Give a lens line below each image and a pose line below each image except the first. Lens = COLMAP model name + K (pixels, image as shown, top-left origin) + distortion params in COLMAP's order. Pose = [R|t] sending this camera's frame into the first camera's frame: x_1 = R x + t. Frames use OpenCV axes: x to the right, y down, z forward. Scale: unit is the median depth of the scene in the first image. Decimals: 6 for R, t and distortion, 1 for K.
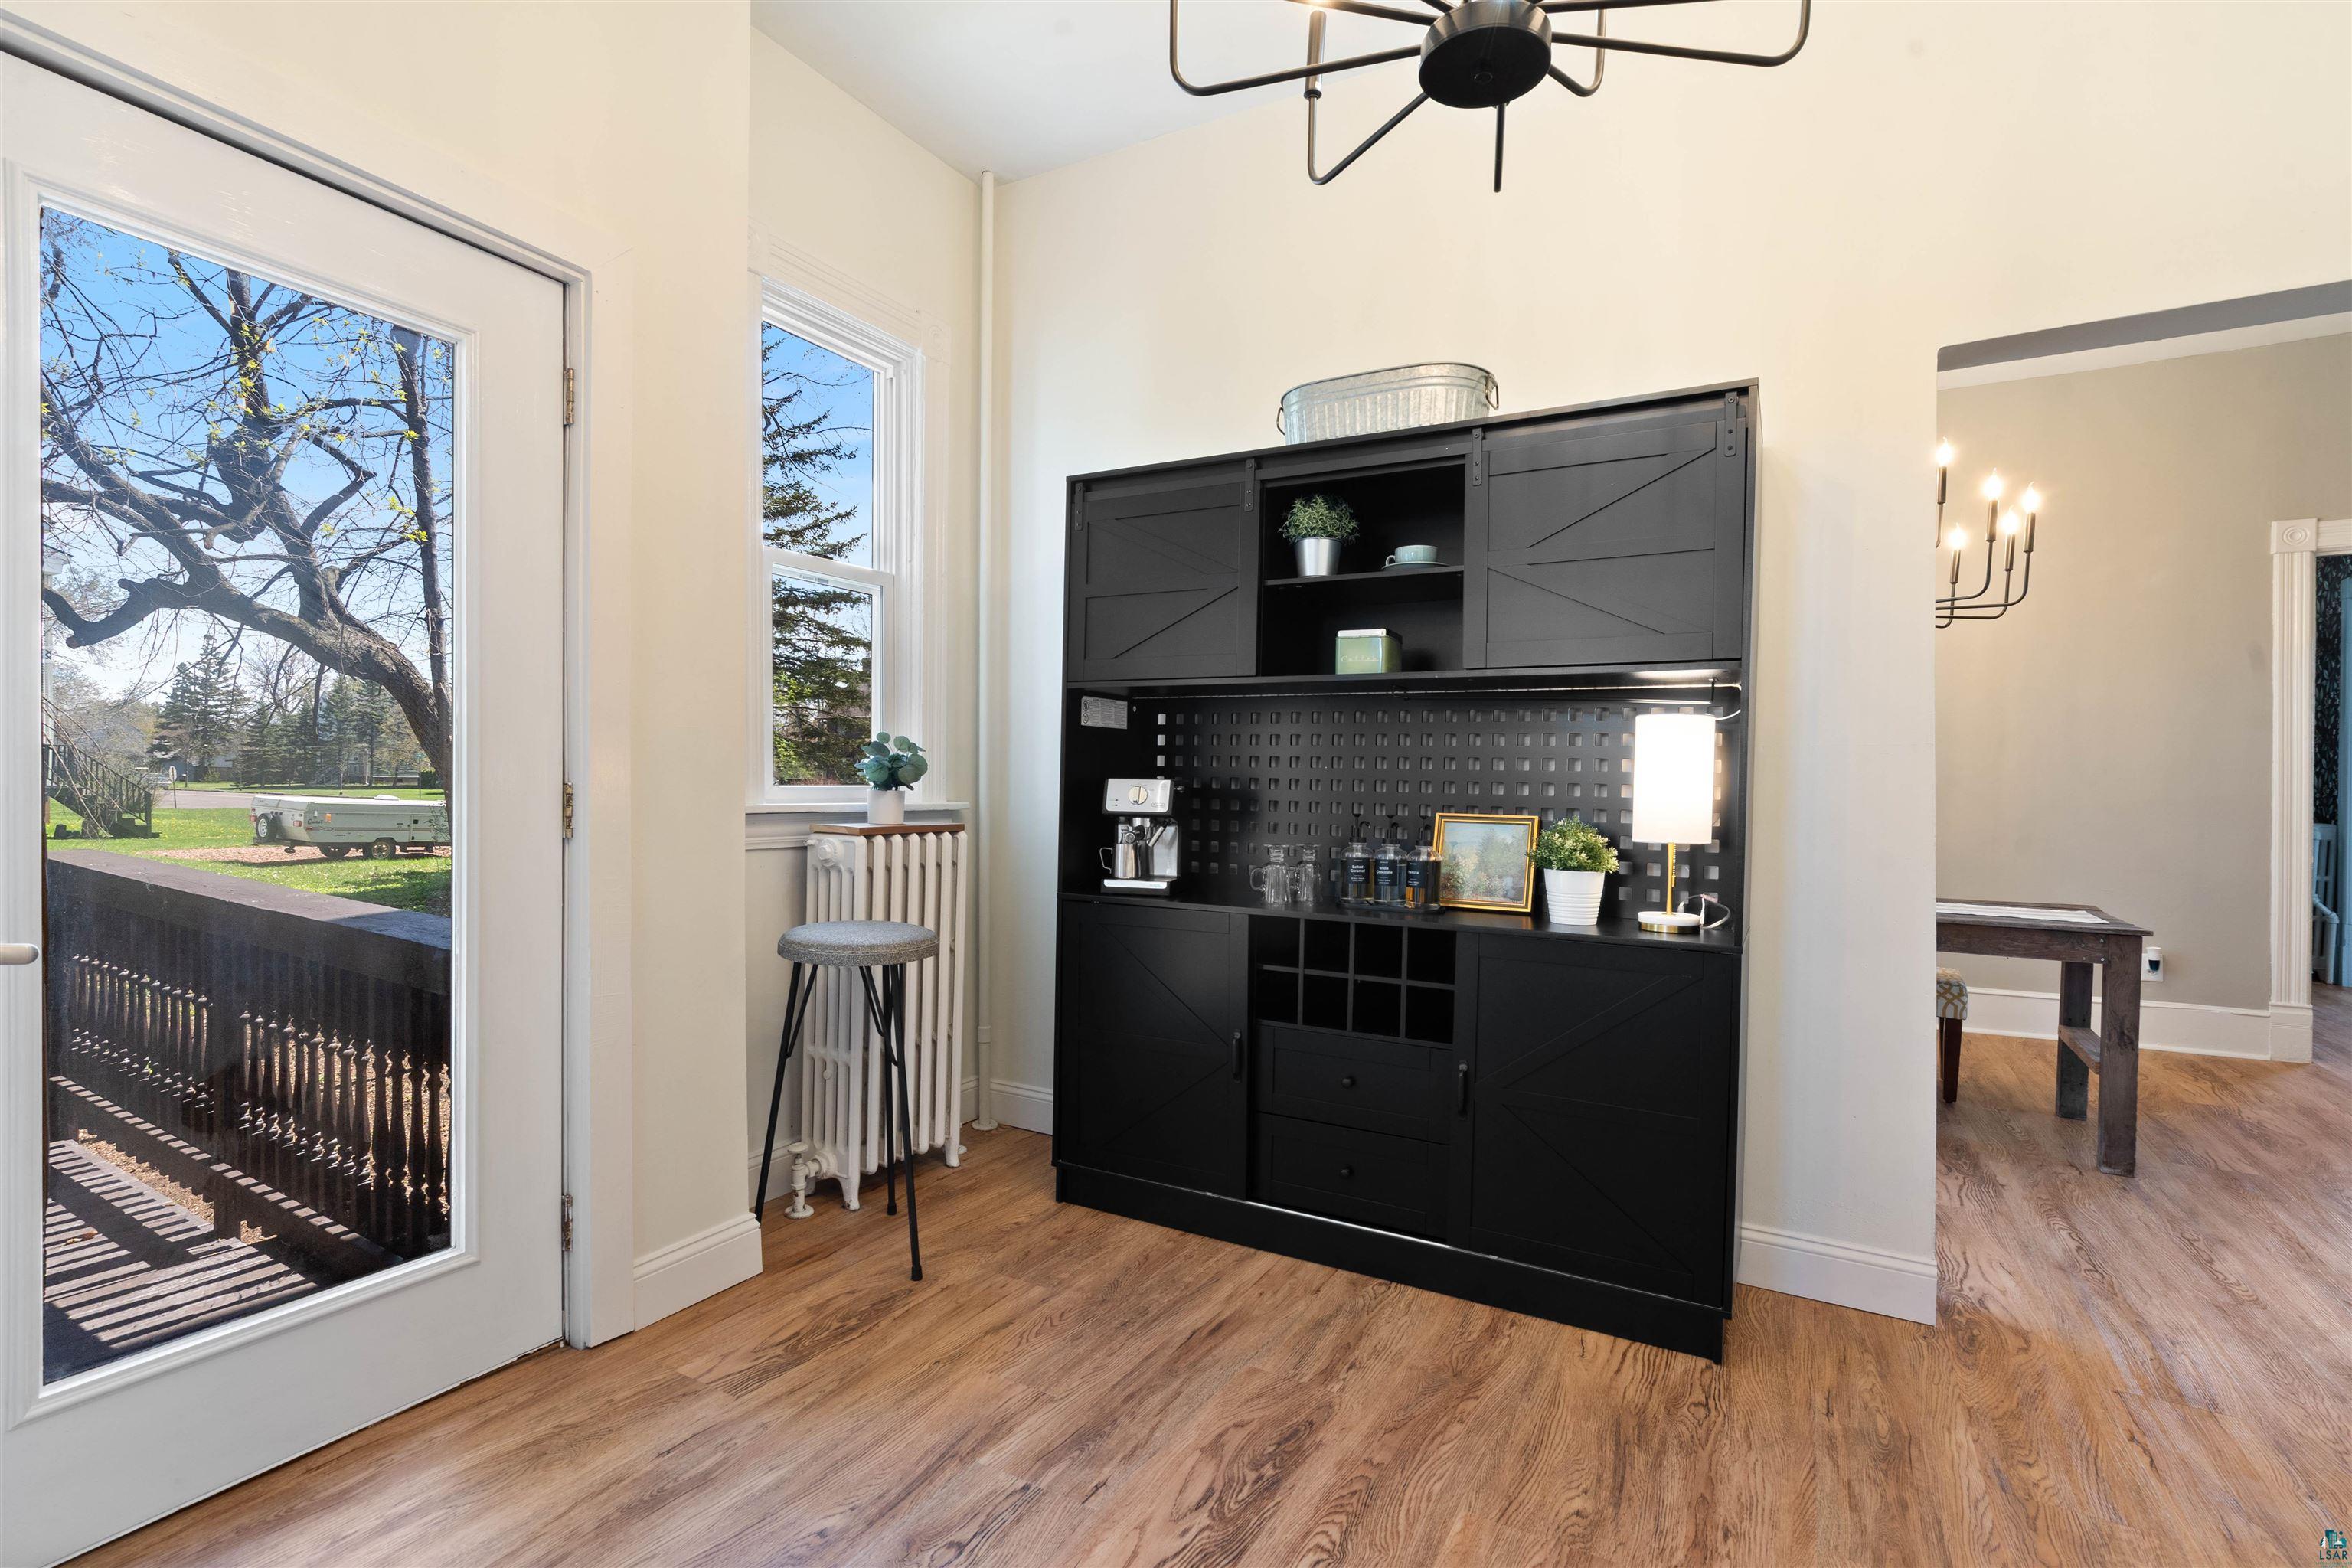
lens RADIAL K [[1081.6, 0, 1187.9], [0, 1081.6, 787.2], [0, 0, 1]] dist [0.002713, 0.000956]
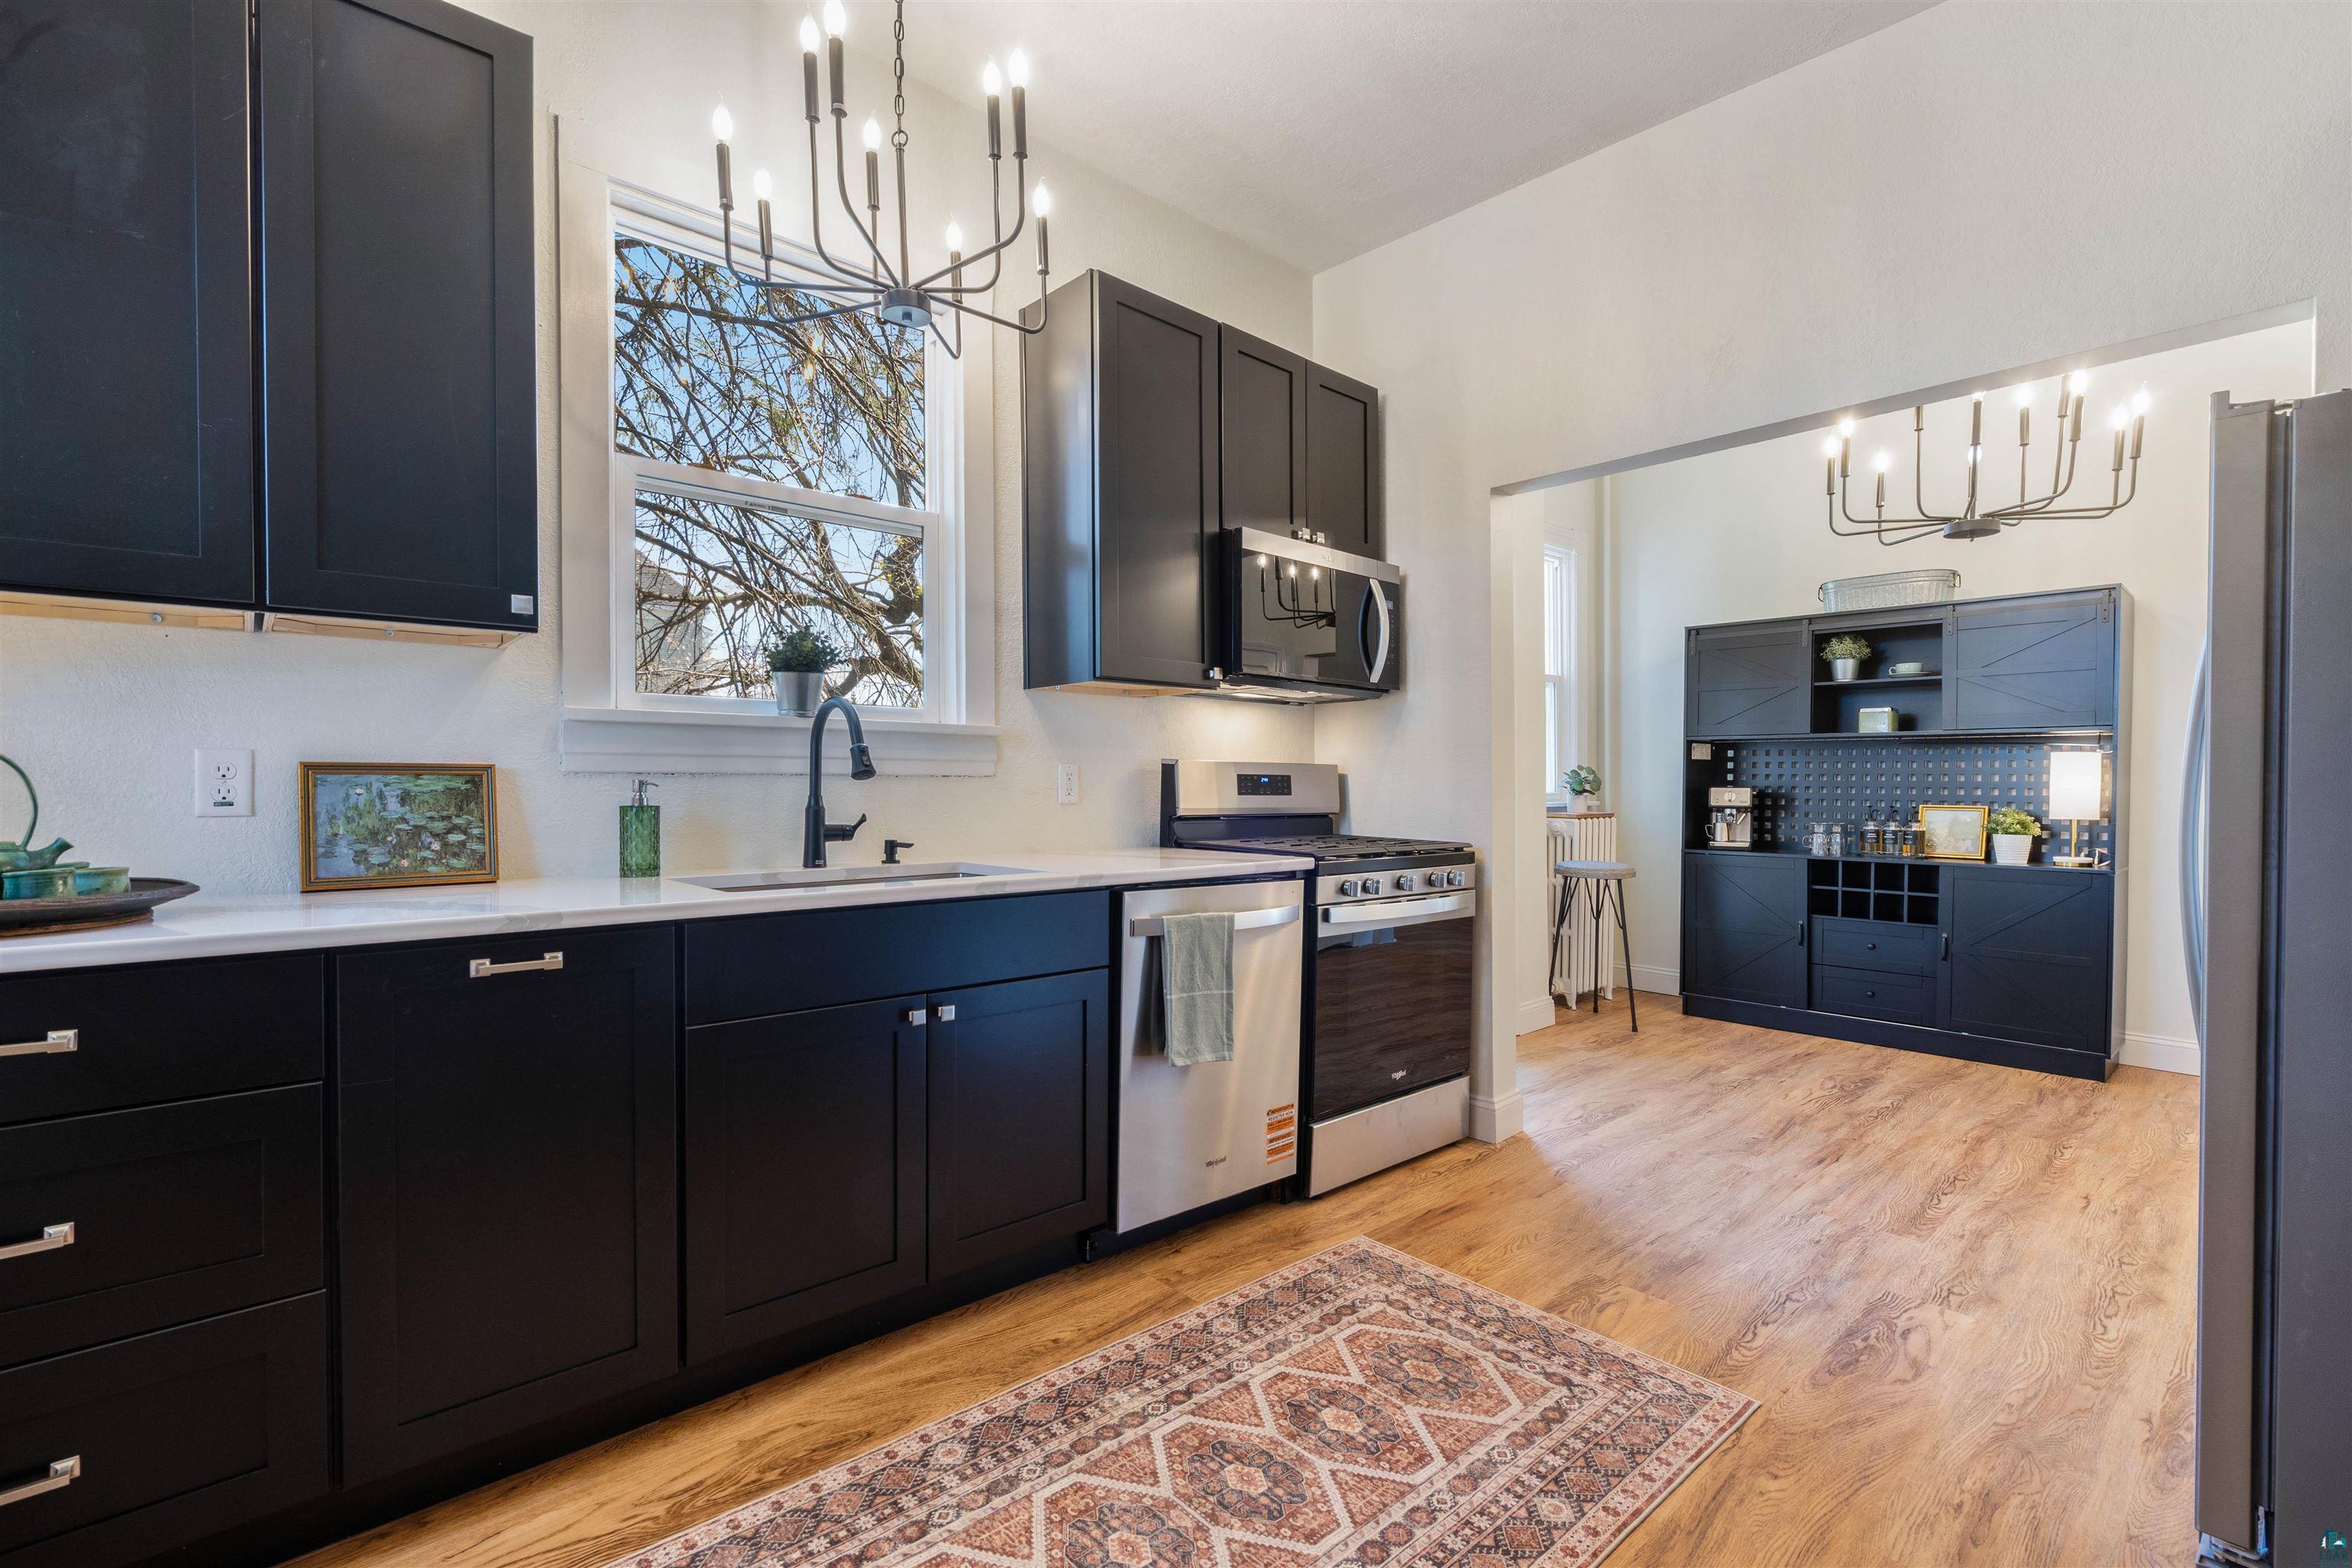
lens RADIAL K [[1081.6, 0, 1160.7], [0, 1081.6, 794.2], [0, 0, 1]] dist [0.002713, 0.000956]
pose [[0.949814, -0.012253, -0.312575, -0.429361], [0.014975, 0.999868, 0.006308, -0.025486], [0.312456, -0.010672, 0.949872, -1.170630]]
